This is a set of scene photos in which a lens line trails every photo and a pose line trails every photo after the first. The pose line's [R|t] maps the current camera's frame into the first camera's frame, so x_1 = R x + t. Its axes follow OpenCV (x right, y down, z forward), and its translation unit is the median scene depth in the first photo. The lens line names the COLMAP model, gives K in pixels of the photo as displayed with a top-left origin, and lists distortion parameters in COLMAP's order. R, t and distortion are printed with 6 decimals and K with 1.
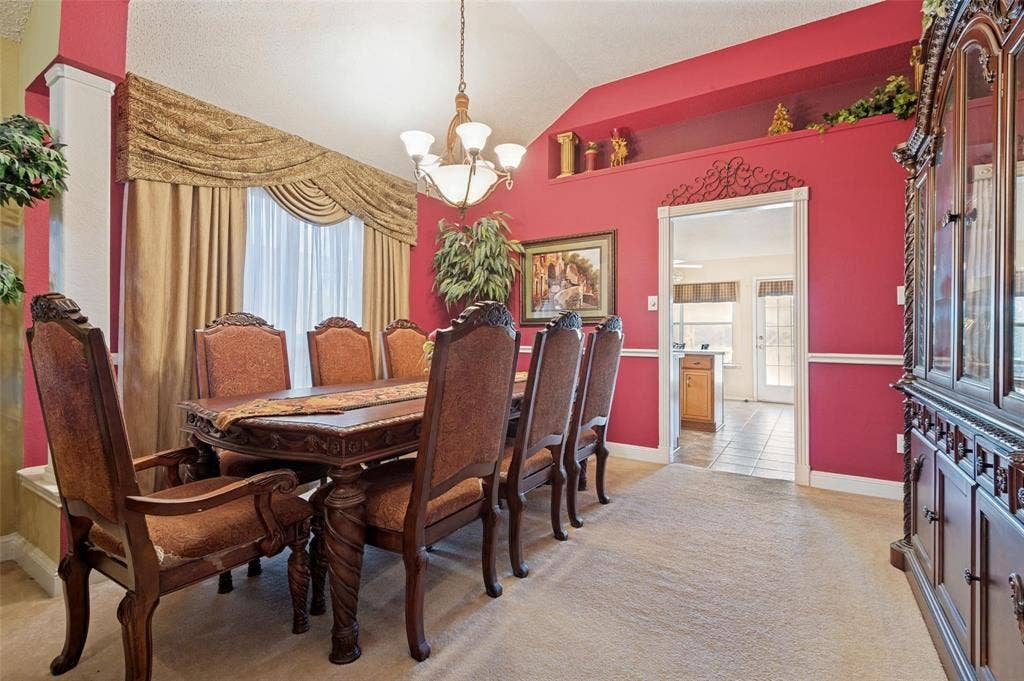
lens RADIAL K [[461.6, 0, 509.5], [0, 461.6, 333.9], [0, 0, 1]] dist [0.013300, -0.008878]
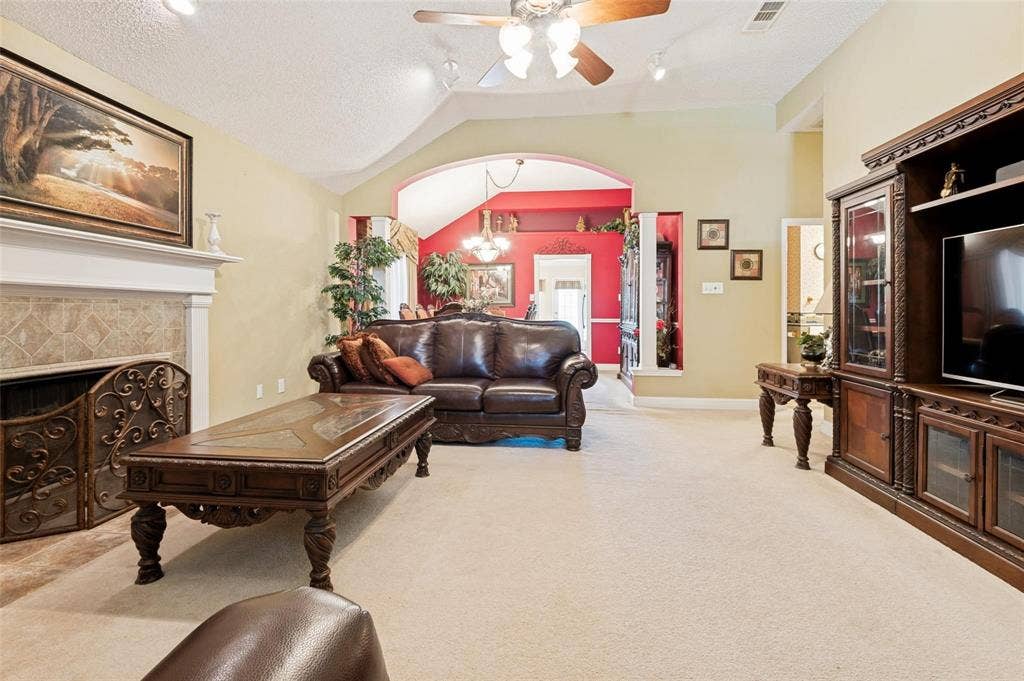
lens RADIAL K [[461.6, 0, 510.7], [0, 461.6, 317.6], [0, 0, 1]] dist [0.013300, -0.008878]
pose [[0.893262, -0.008632, 0.449454, -0.711602], [0.001911, 0.999879, 0.015407, -0.004382], [-0.449532, -0.012904, 0.893171, -0.852962]]
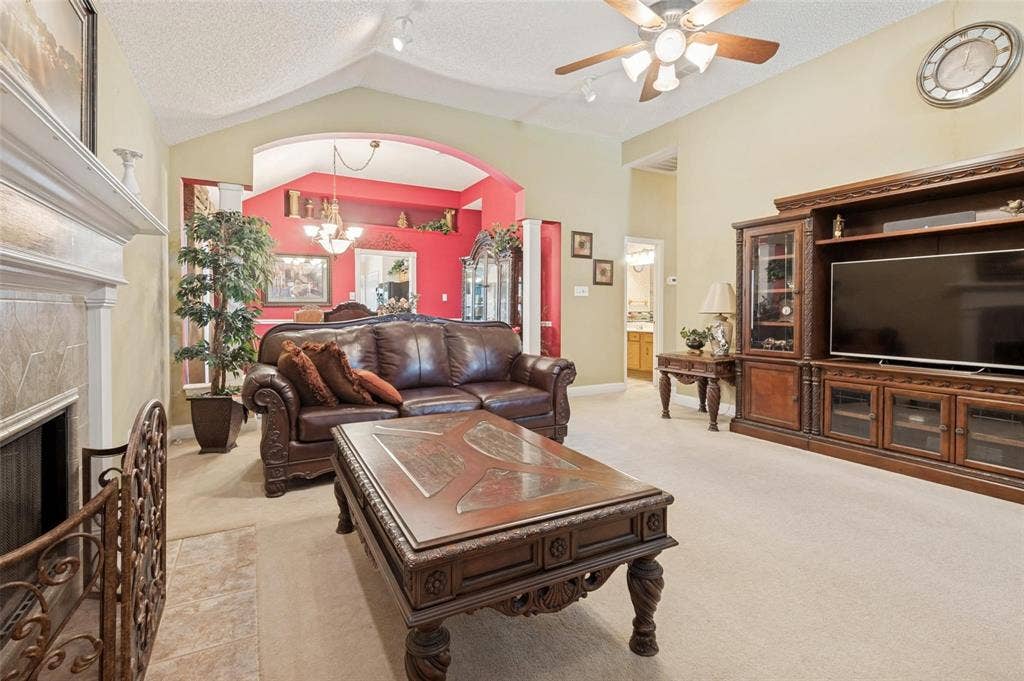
lens RADIAL K [[461.6, 0, 503.3], [0, 461.6, 317.0], [0, 0, 1]] dist [0.013300, -0.008878]
pose [[0.481192, -0.014531, 0.876495, -1.026519], [0.001331, 0.999874, 0.015845, -0.006541], [-0.876614, -0.006458, 0.481151, -0.479960]]
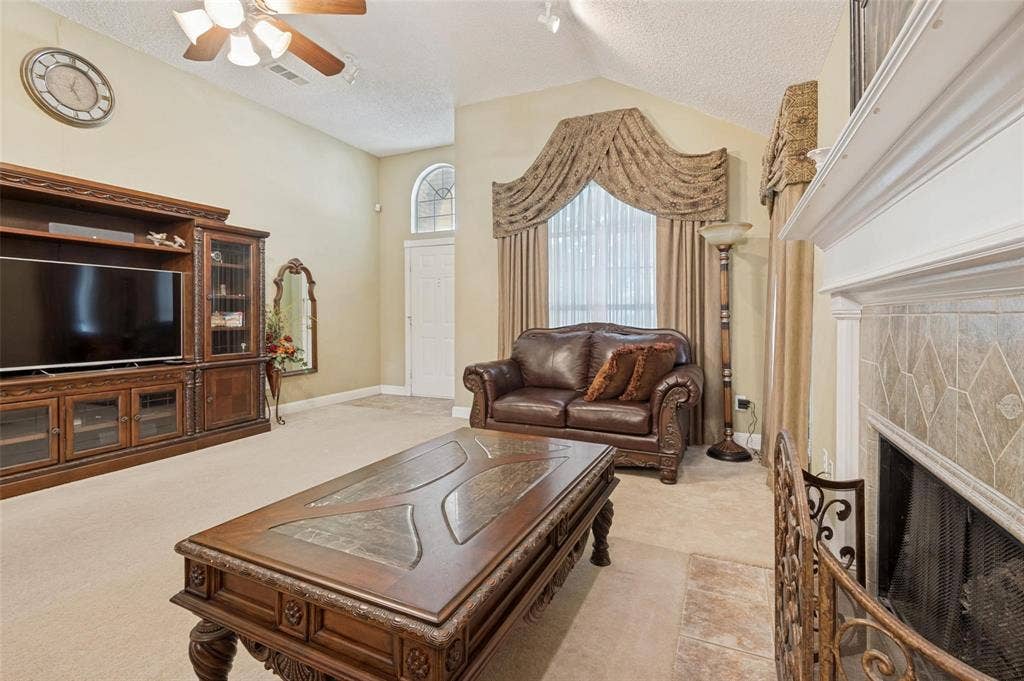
lens RADIAL K [[461.6, 0, 519.0], [0, 461.6, 321.7], [0, 0, 1]] dist [0.013300, -0.008878]
pose [[-0.989750, -0.008277, -0.142568, -0.656759], [-0.009736, 0.999907, 0.009540, -0.009397], [0.142476, 0.010830, -0.989739, 0.154070]]
